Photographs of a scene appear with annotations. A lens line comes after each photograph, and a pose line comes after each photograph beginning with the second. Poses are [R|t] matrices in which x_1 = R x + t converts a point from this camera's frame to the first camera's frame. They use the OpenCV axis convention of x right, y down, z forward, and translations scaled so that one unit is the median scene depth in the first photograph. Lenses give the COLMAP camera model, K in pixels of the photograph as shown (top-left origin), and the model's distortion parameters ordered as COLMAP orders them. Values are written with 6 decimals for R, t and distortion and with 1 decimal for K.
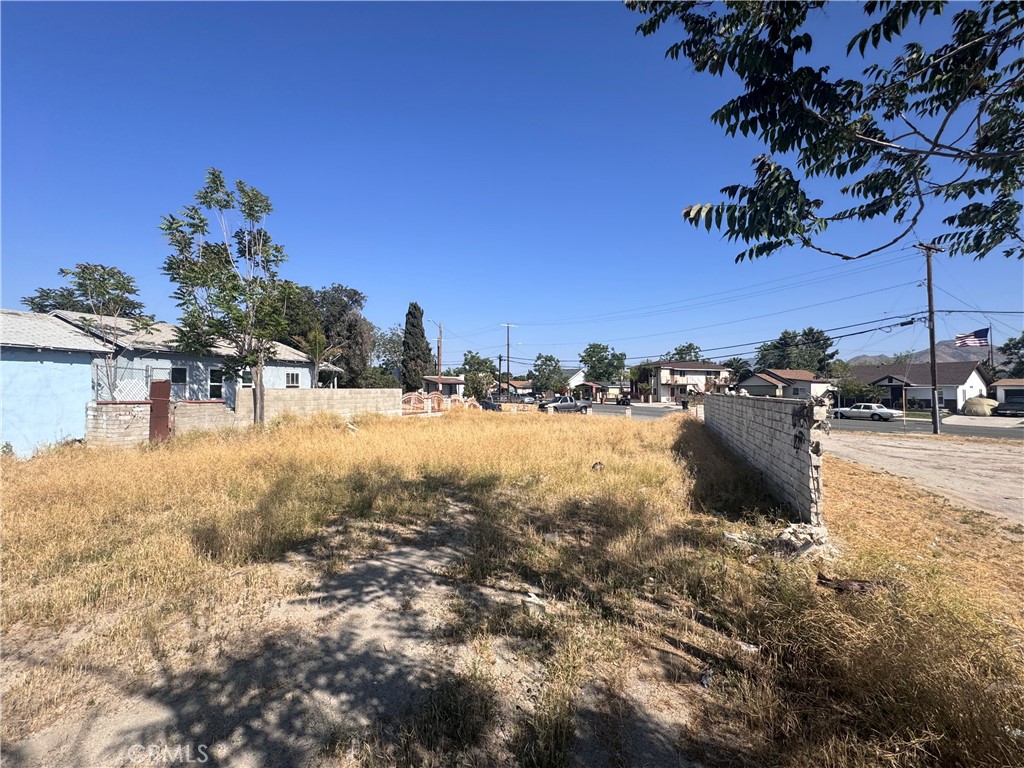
lens RADIAL K [[508.3, 0, 512.0], [0, 508.3, 384.0], [0, 0, 1]] dist [-0.000188, -0.000113]
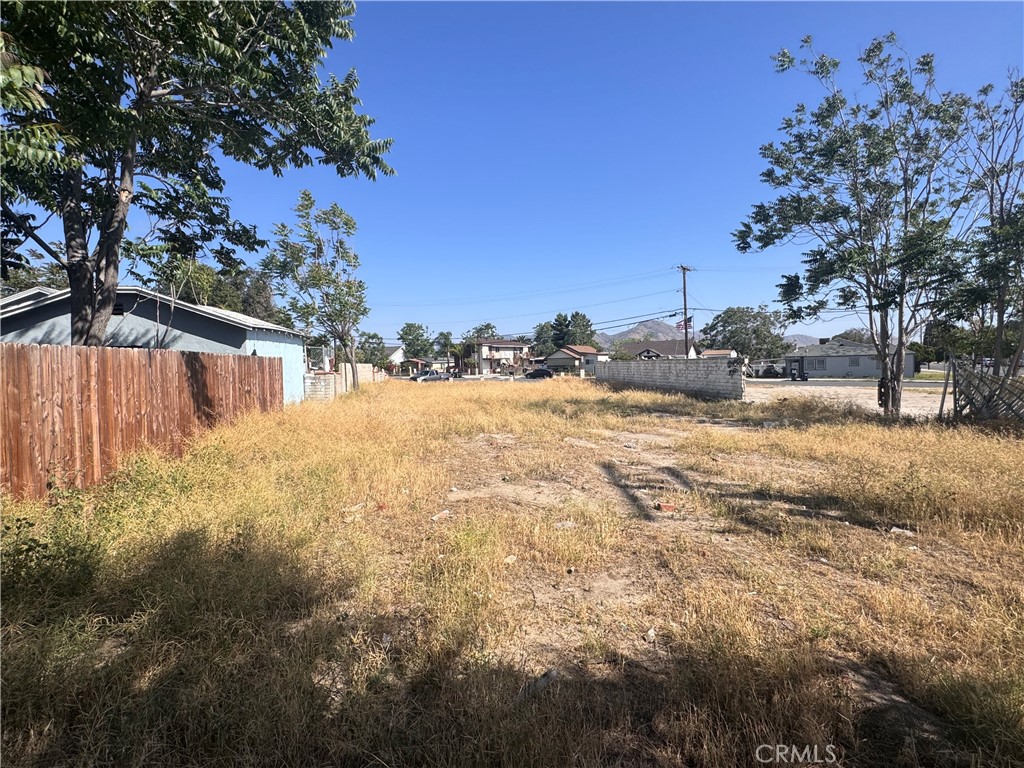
lens RADIAL K [[508.3, 0, 512.0], [0, 508.3, 384.0], [0, 0, 1]] dist [-0.000188, -0.000113]
pose [[0.896564, -0.041835, 0.440933, -0.556403], [0.021952, 0.998503, 0.050101, 0.004081], [-0.442369, -0.035239, 0.896140, -0.295962]]
